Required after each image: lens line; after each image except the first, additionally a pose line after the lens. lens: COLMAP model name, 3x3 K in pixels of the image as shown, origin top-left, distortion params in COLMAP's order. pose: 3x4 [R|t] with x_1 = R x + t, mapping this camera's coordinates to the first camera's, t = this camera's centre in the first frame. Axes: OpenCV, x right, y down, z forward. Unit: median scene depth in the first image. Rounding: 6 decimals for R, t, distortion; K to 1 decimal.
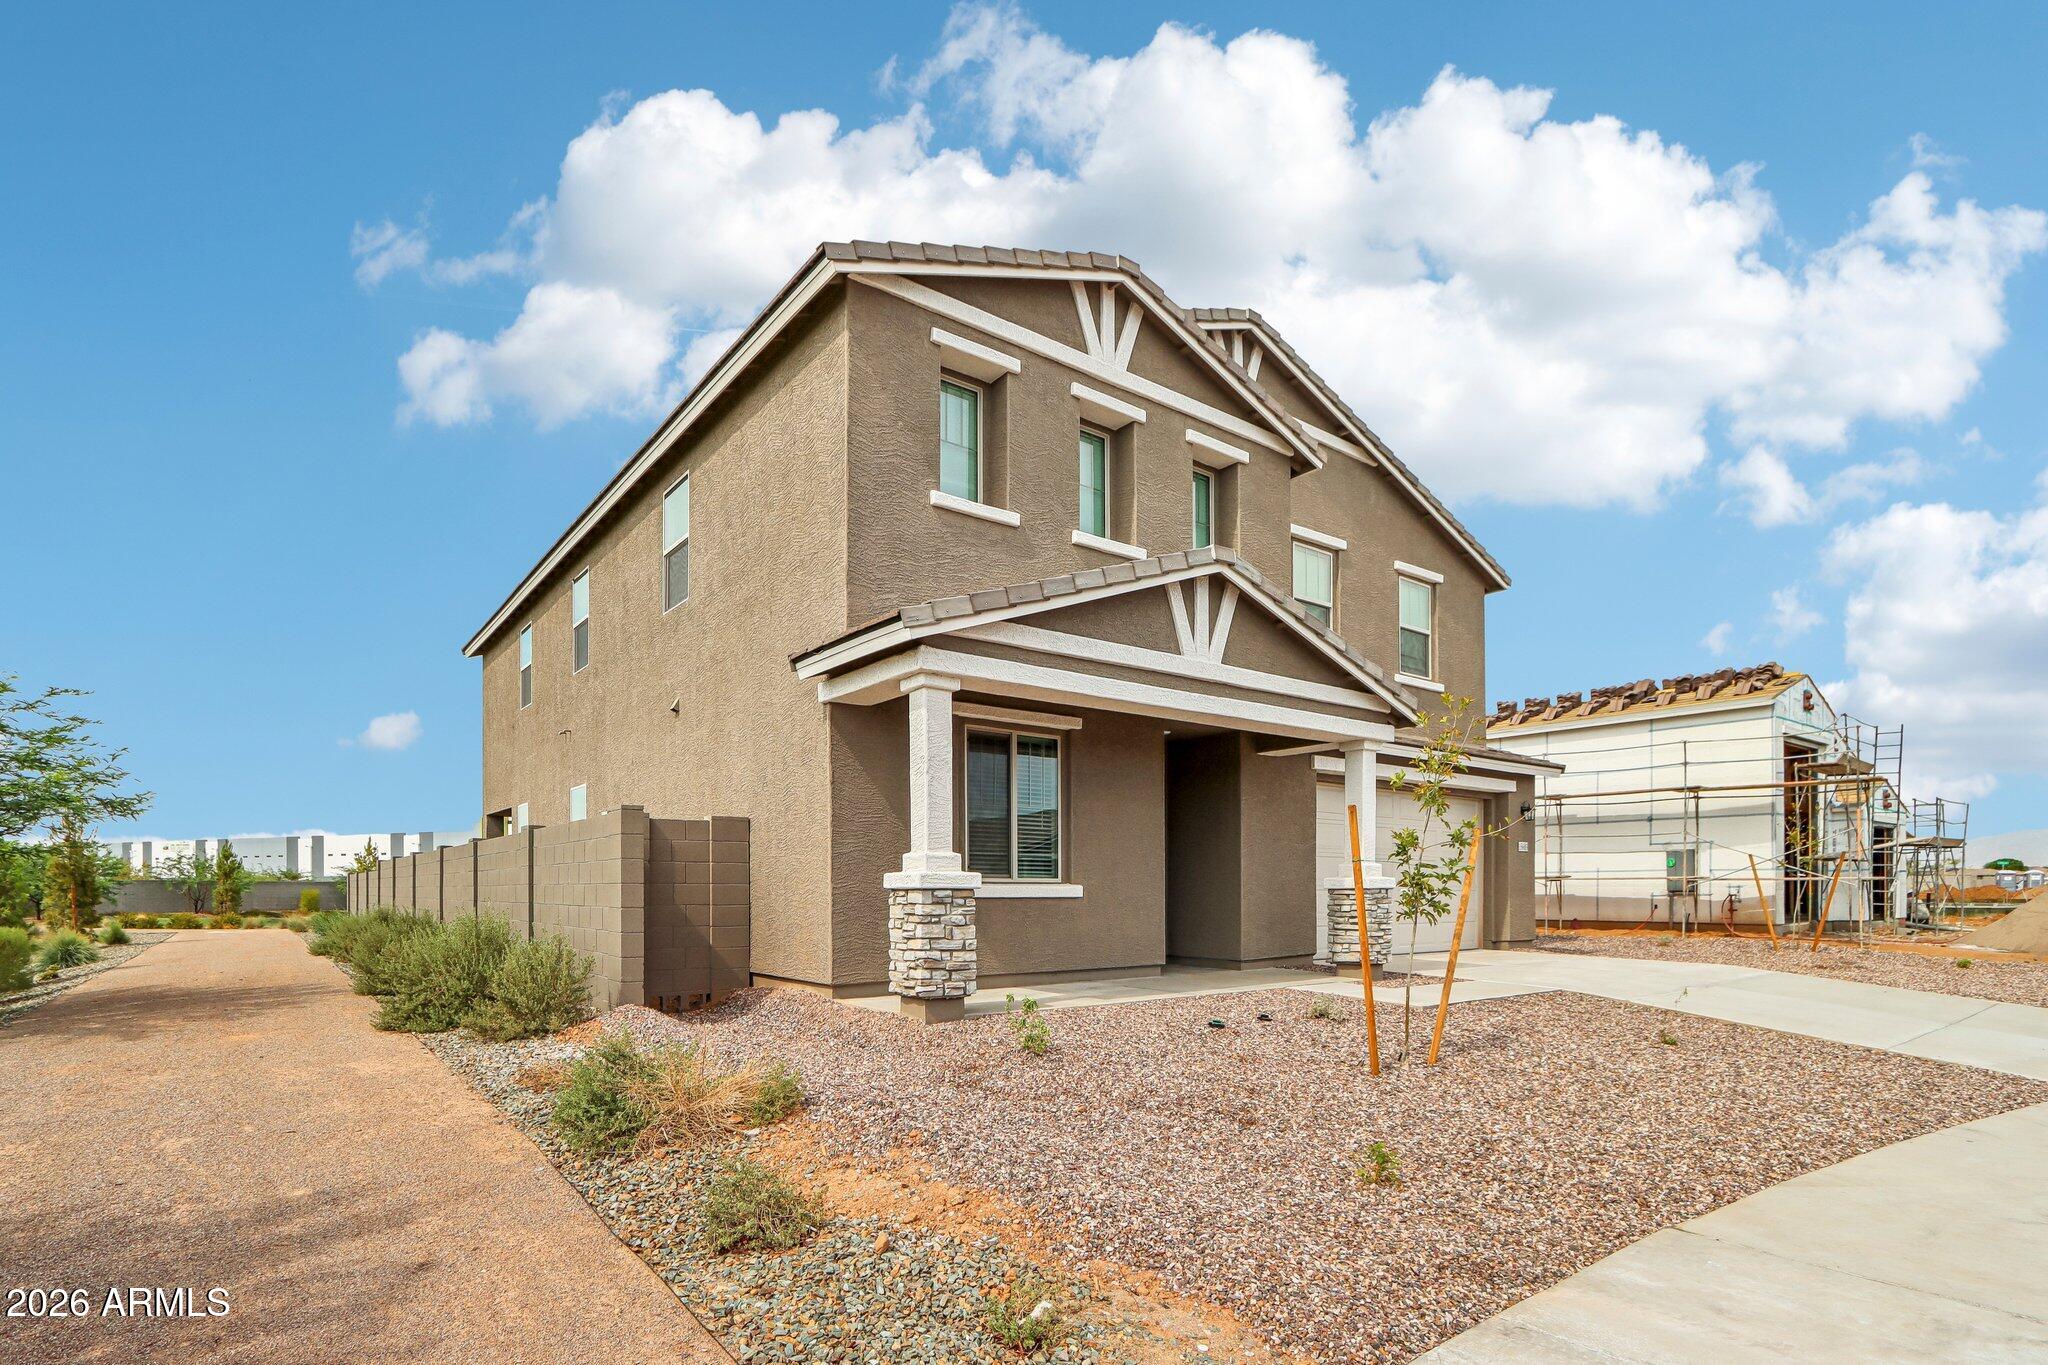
lens RADIAL K [[952.2, 0, 1024.0], [0, 952.2, 682.5], [0, 0, 1]] dist [-0.010050, 0.000148]
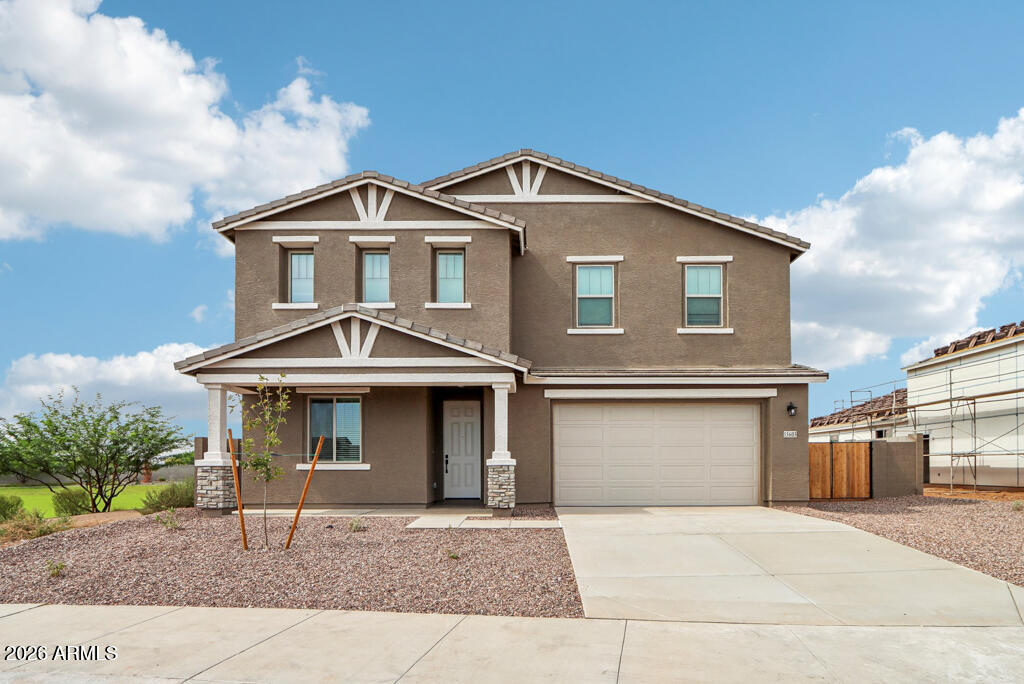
lens RADIAL K [[511.0, 0, 544.7], [0, 511.0, 351.0], [0, 0, 1]] dist [-0.008614, -0.000133]
pose [[0.817918, -0.130375, -0.560369, 1.040636], [0.126660, 0.990894, -0.045666, 0.059278], [0.561220, -0.033625, 0.826983, 0.263460]]
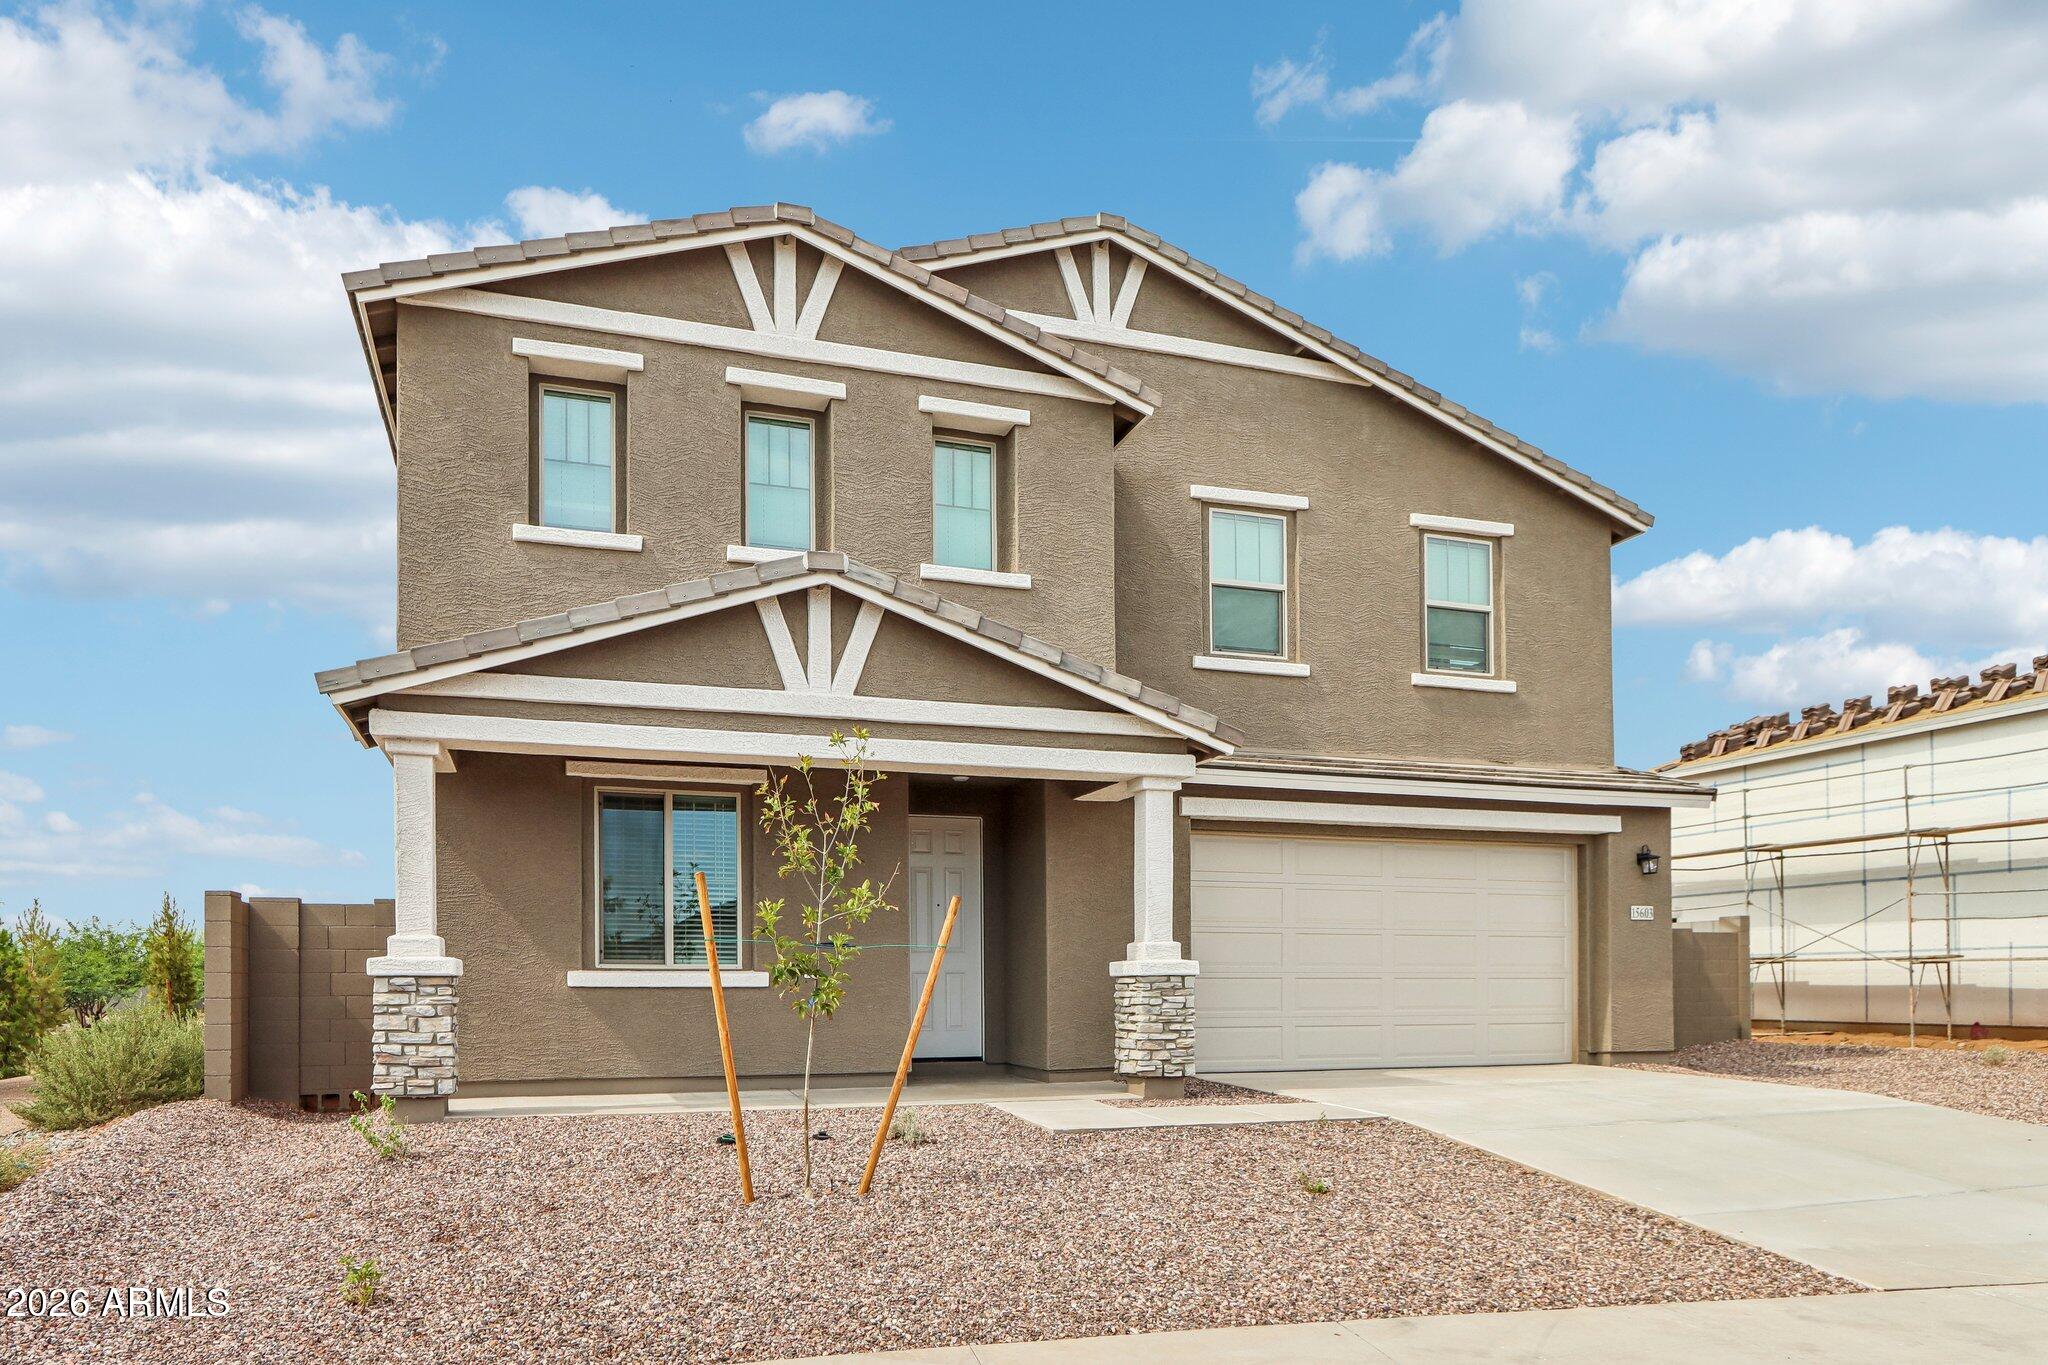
lens RADIAL K [[1254.2, 0, 1020.2], [0, 1254.2, 703.4], [0, 0, 1]] dist [-0.004690, 0.000691]
pose [[0.952102, -0.069078, -0.297876, 0.595844], [0.067965, 0.997588, -0.014107, 0.010490], [0.298132, -0.006814, 0.954500, 0.027947]]
